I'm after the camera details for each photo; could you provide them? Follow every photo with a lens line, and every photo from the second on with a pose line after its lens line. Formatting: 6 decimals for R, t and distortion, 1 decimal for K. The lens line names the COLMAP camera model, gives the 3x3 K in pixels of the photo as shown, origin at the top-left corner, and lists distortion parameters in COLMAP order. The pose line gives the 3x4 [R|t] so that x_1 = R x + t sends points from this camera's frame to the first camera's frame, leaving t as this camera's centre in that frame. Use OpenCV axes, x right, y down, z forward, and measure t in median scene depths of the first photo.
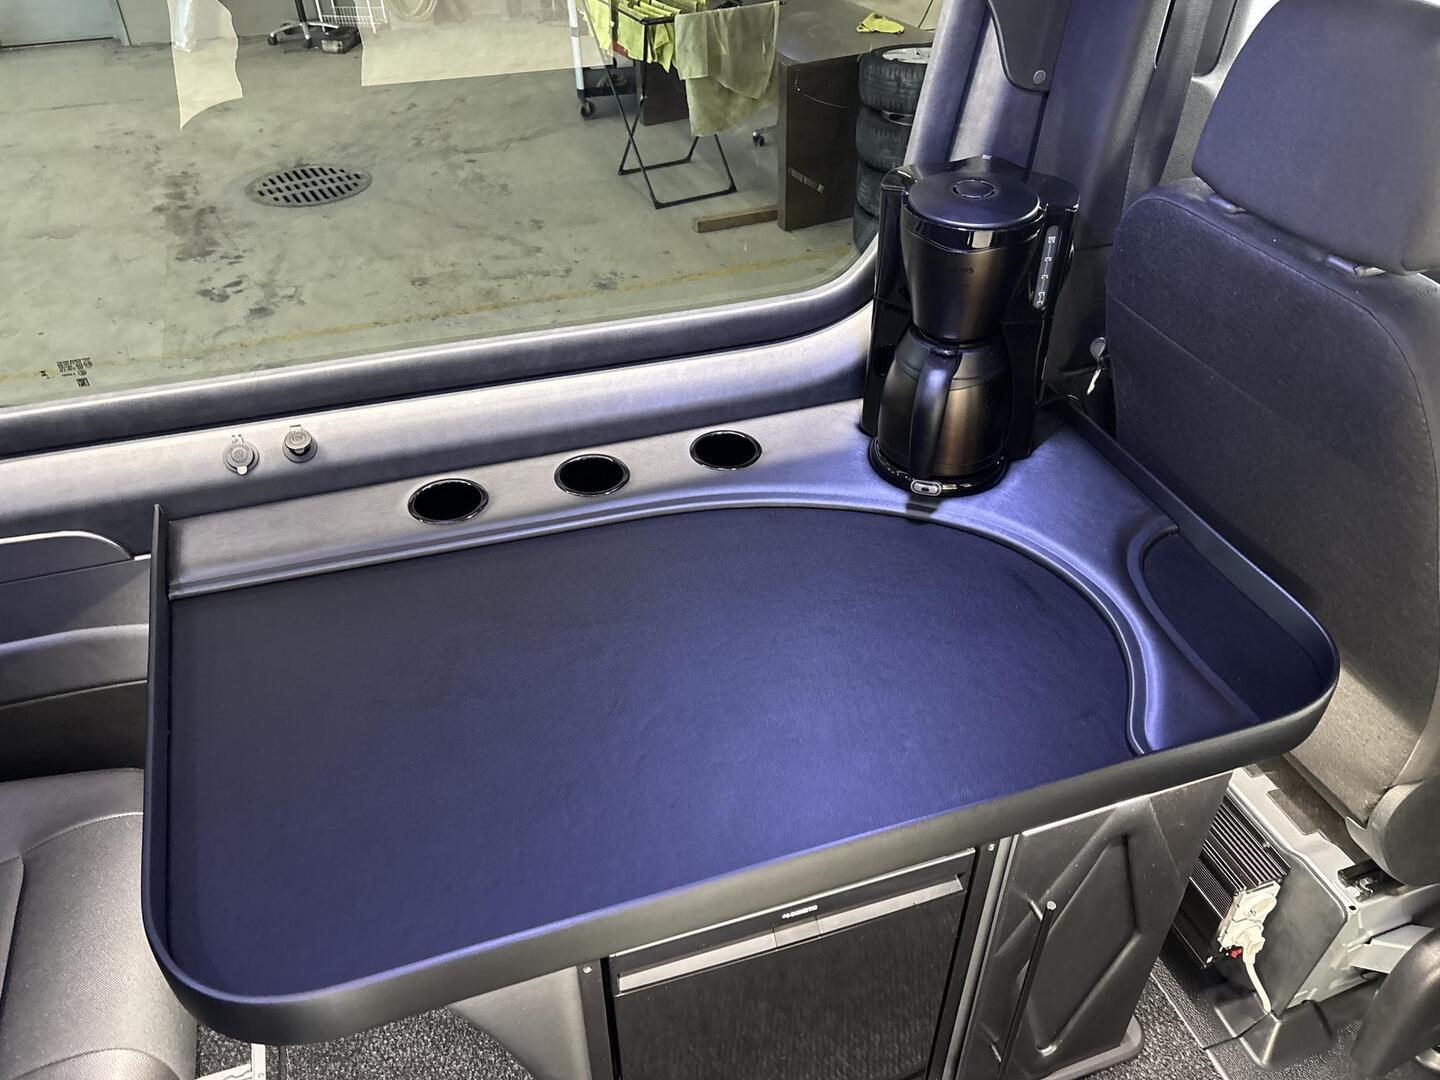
lens RADIAL K [[1103.3, 0, 708.5], [0, 1103.3, 532.5], [0, 0, 1]] dist [0.031863, -0.057873]
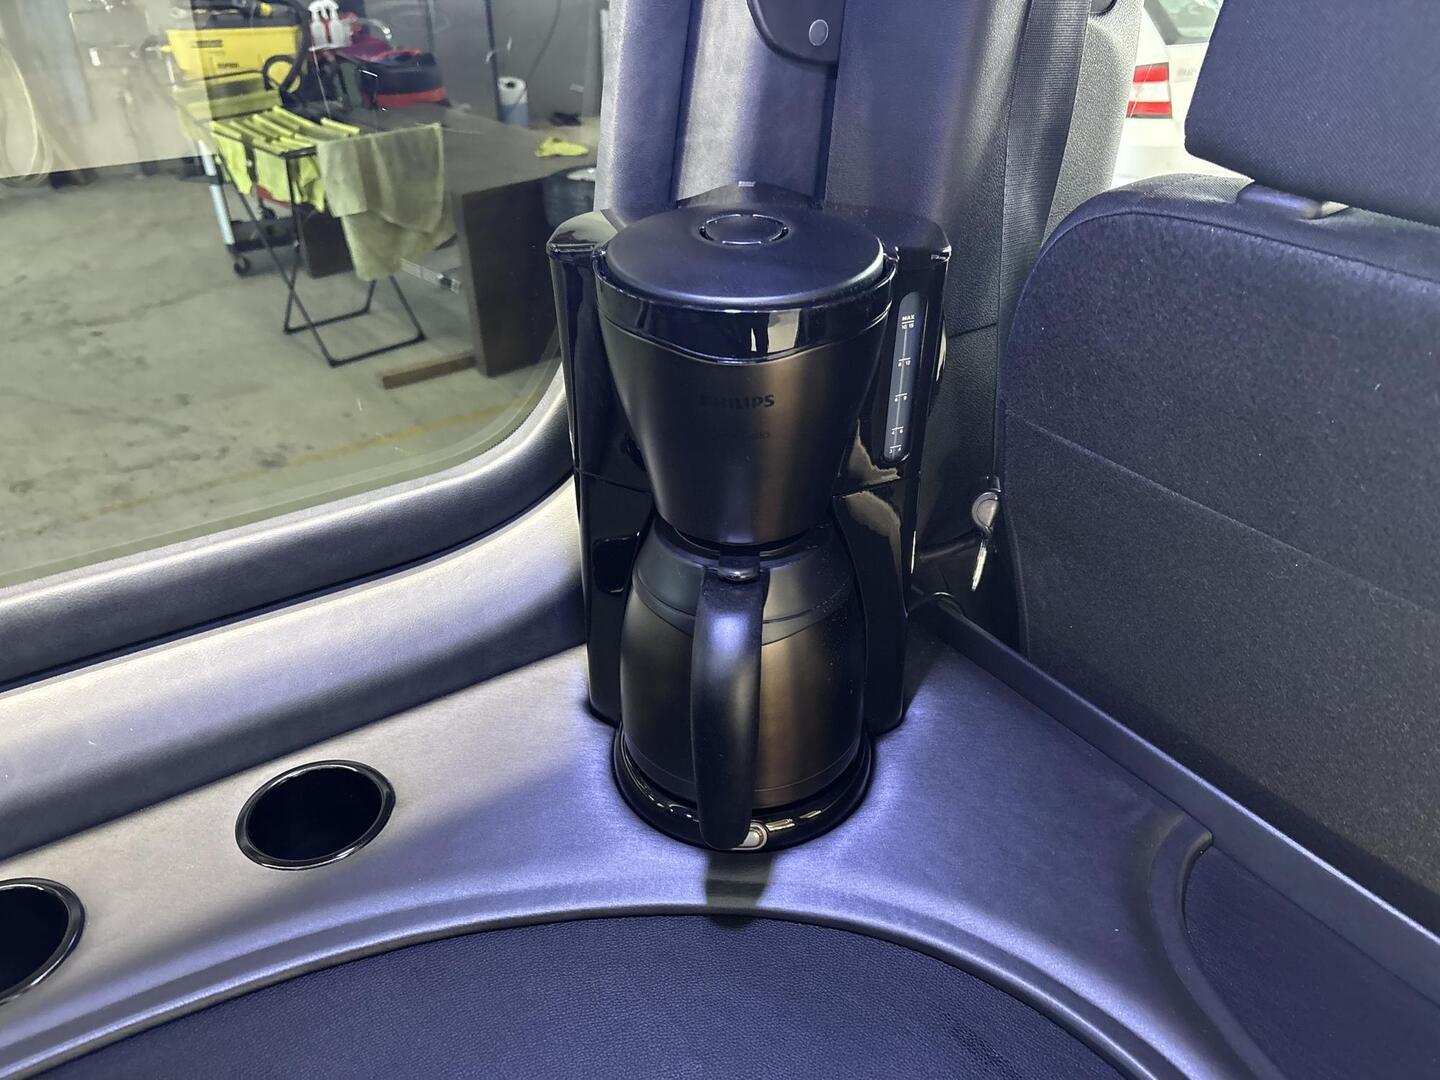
lens RADIAL K [[1103.3, 0, 723.1], [0, 1103.3, 546.6], [0, 0, 1]] dist [0.031863, -0.057873]
pose [[0.962115, -0.134572, 0.237118, 0.084537], [0.160035, 0.982857, -0.091545, -0.112917], [-0.220733, 0.126024, 0.967158, 0.466729]]
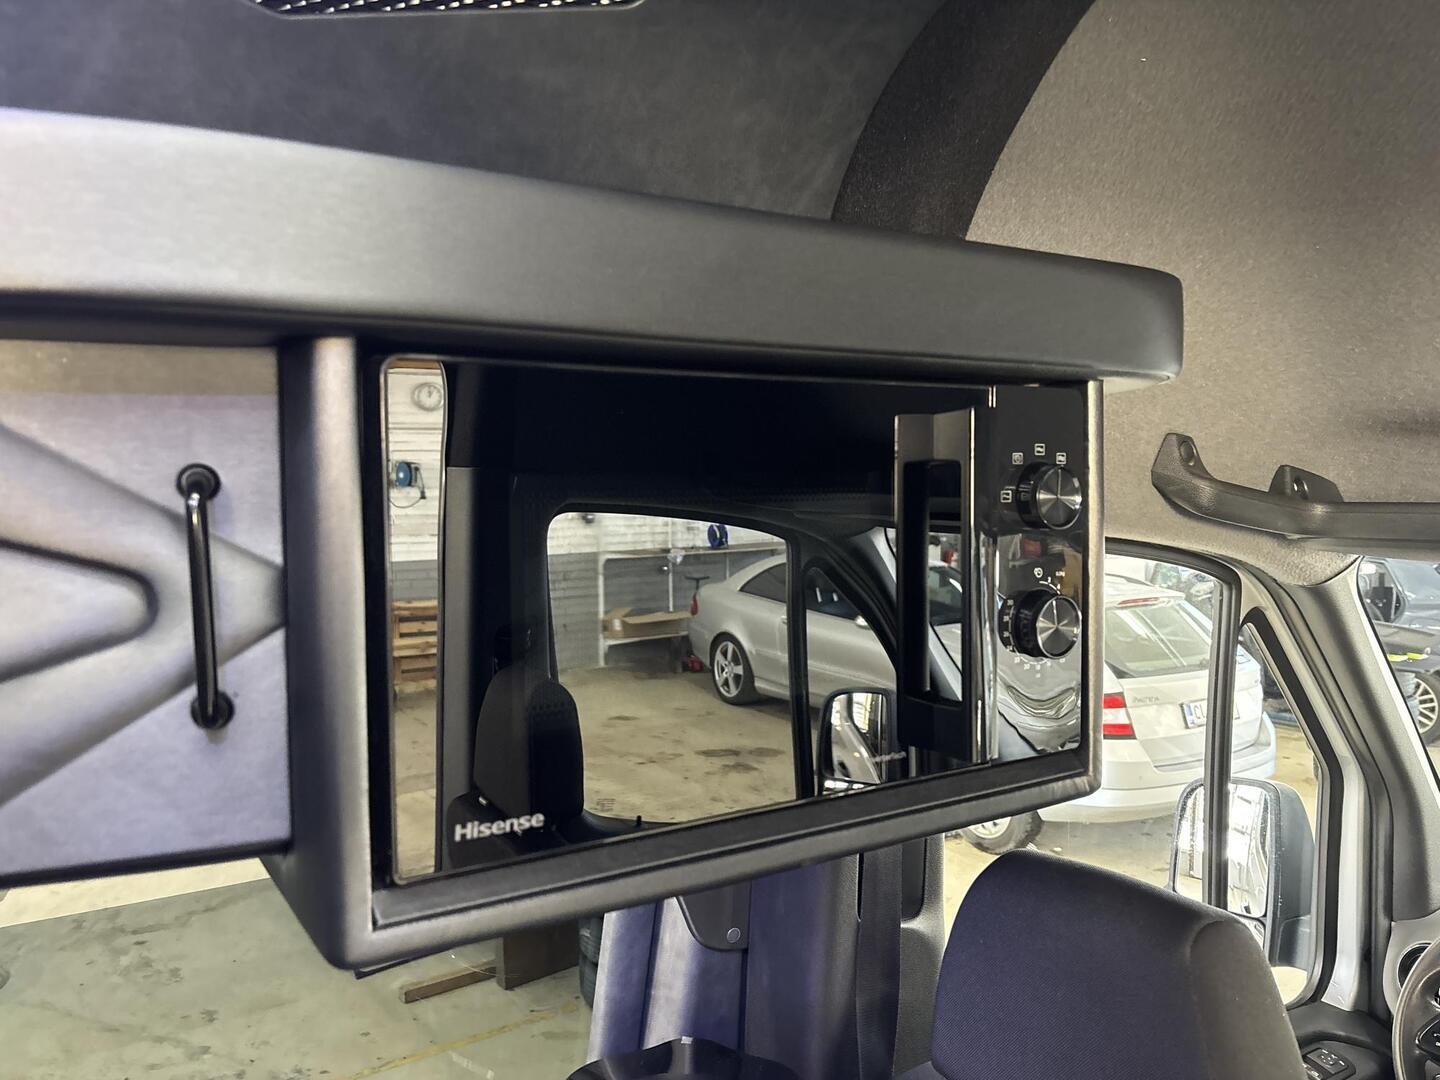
lens RADIAL K [[1103.3, 0, 715.8], [0, 1103.3, 530.5], [0, 0, 1]] dist [0.031863, -0.057873]
pose [[0.969204, -0.014985, 0.245803, 0.071210], [0.154756, 0.813489, -0.560612, -0.166904], [-0.191557, 0.581387, 0.790756, 0.130765]]
